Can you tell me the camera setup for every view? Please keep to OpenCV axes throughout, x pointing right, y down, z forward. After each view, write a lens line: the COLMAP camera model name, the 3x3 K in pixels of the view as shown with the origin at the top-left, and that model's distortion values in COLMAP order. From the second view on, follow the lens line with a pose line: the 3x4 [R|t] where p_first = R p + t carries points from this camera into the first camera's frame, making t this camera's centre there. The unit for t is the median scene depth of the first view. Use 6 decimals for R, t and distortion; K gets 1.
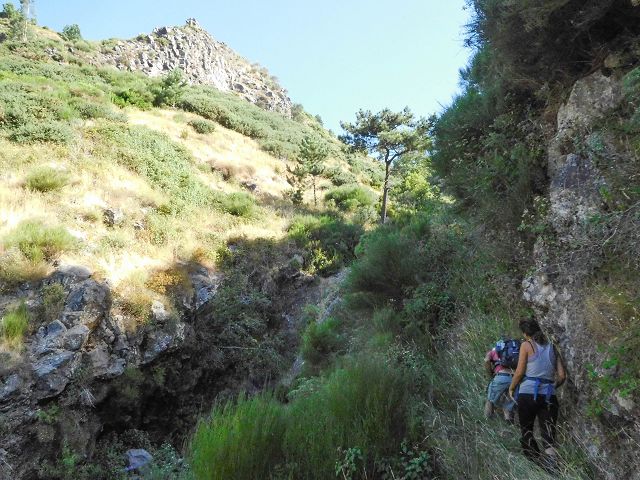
lens RADIAL K [[484.3, 0, 320.7], [0, 484.3, 240.7], [0, 0, 1]] dist [-0.000448, -0.000508]
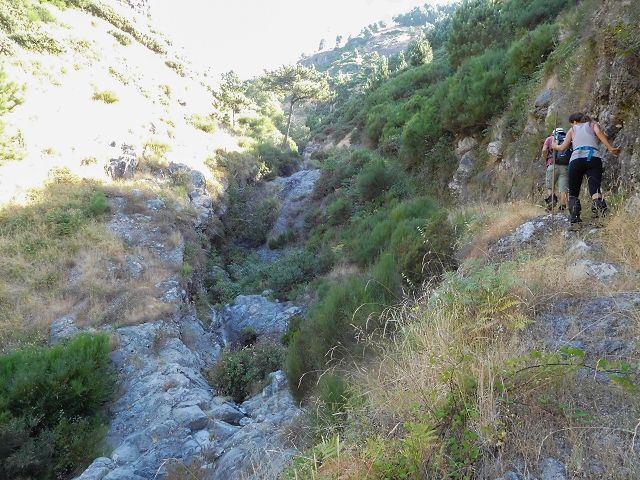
lens RADIAL K [[484.3, 0, 319.8], [0, 484.3, 239.4], [0, 0, 1]] dist [-0.000448, -0.000508]
pose [[0.916265, 0.041054, 0.398463, -0.418963], [-0.108982, 0.982760, 0.149348, 0.008902], [-0.385463, -0.180268, 0.904943, -0.455736]]
